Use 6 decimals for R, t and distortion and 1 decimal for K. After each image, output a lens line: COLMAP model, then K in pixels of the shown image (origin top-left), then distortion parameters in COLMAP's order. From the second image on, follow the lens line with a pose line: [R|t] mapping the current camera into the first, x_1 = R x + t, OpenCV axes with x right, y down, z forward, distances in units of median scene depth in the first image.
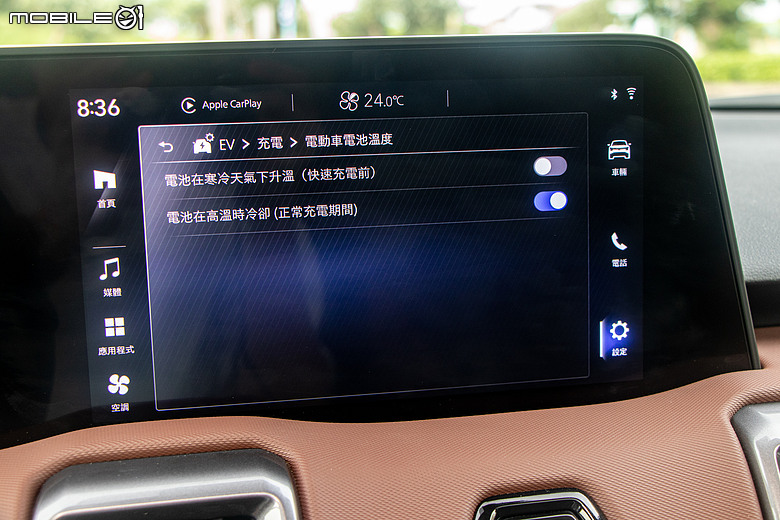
lens RADIAL K [[1237.0, 0, 388.1], [0, 1237.0, 251.3], [0, 0, 1]] dist [0.006631, -0.017611]
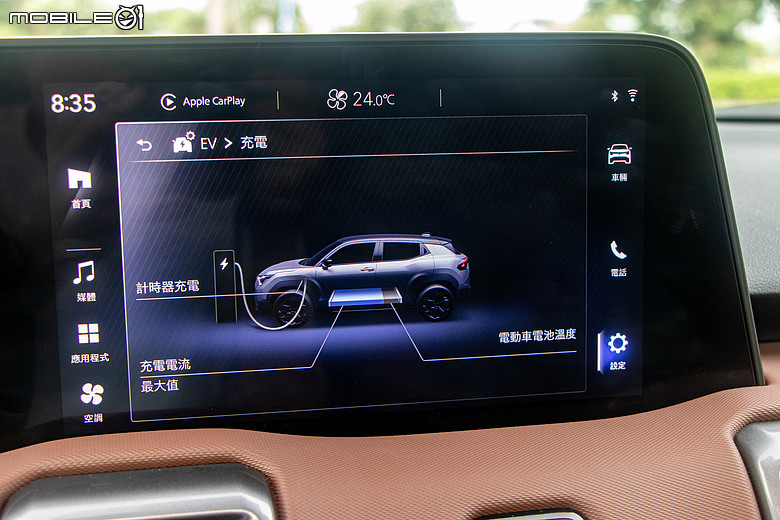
lens RADIAL K [[1218.9, 0, 385.1], [0, 1218.9, 259.6], [0, 0, 1]] dist [-0.001458, 0.008600]
pose [[0.999942, 0.010695, -0.001464, 0.008324], [-0.010704, 0.999919, -0.006828, 0.008131], [0.001391, 0.006843, 0.999976, 0.061371]]
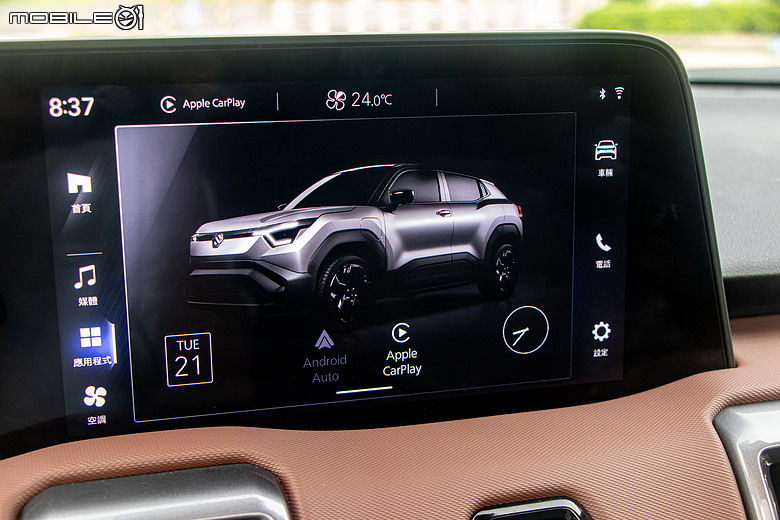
lens RADIAL K [[1222.5, 0, 389.8], [0, 1222.5, 268.0], [0, 0, 1]] dist [-0.013038, 0.088975]
pose [[0.994942, -0.002509, 0.100418, -0.086157], [-0.004913, 0.997276, 0.073597, -0.062308], [-0.100329, -0.073718, 0.992220, 0.048192]]
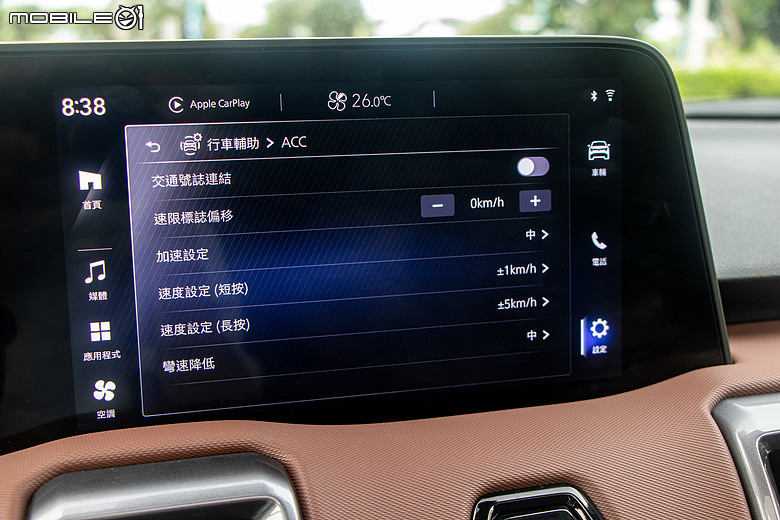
lens RADIAL K [[1226.4, 0, 393.2], [0, 1226.4, 261.0], [0, 0, 1]] dist [-0.005634, 0.043793]
pose [[0.994955, -0.009459, 0.099878, -0.087196], [0.009980, 0.999939, -0.004719, 0.012400], [-0.099827, 0.005692, 0.994988, 0.014466]]
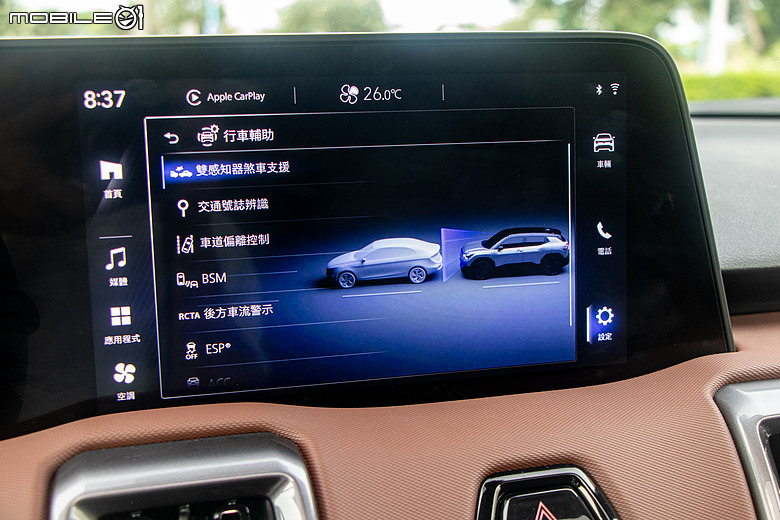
lens RADIAL K [[1243.3, 0, 394.4], [0, 1243.3, 266.9], [0, 0, 1]] dist [0.006826, 0.013530]
pose [[0.996380, -0.008582, 0.084578, -0.083537], [0.009325, 0.999921, -0.008394, 0.031443], [-0.084500, 0.009153, 0.996381, -0.033387]]
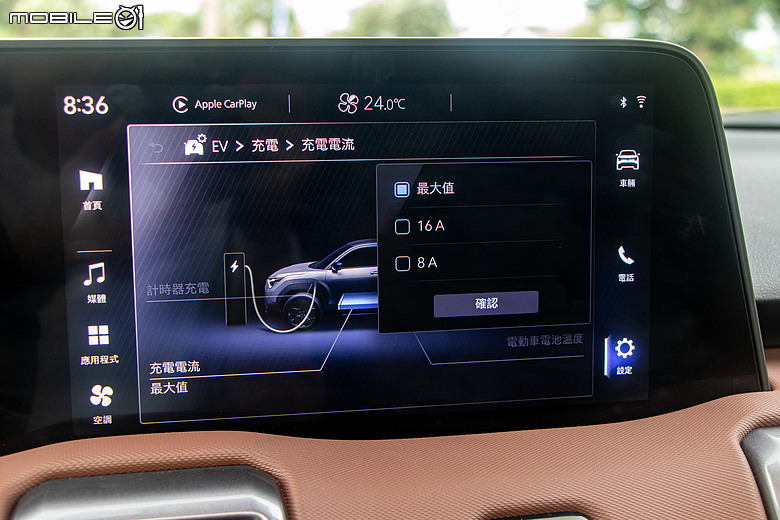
lens RADIAL K [[1218.9, 0, 385.1], [0, 1218.9, 259.6], [0, 0, 1]] dist [-0.001458, 0.008600]
pose [[0.999806, 0.017340, 0.009299, -0.009702], [-0.017238, 0.999792, -0.010890, 0.009279], [-0.009486, 0.010728, 0.999897, 0.058038]]
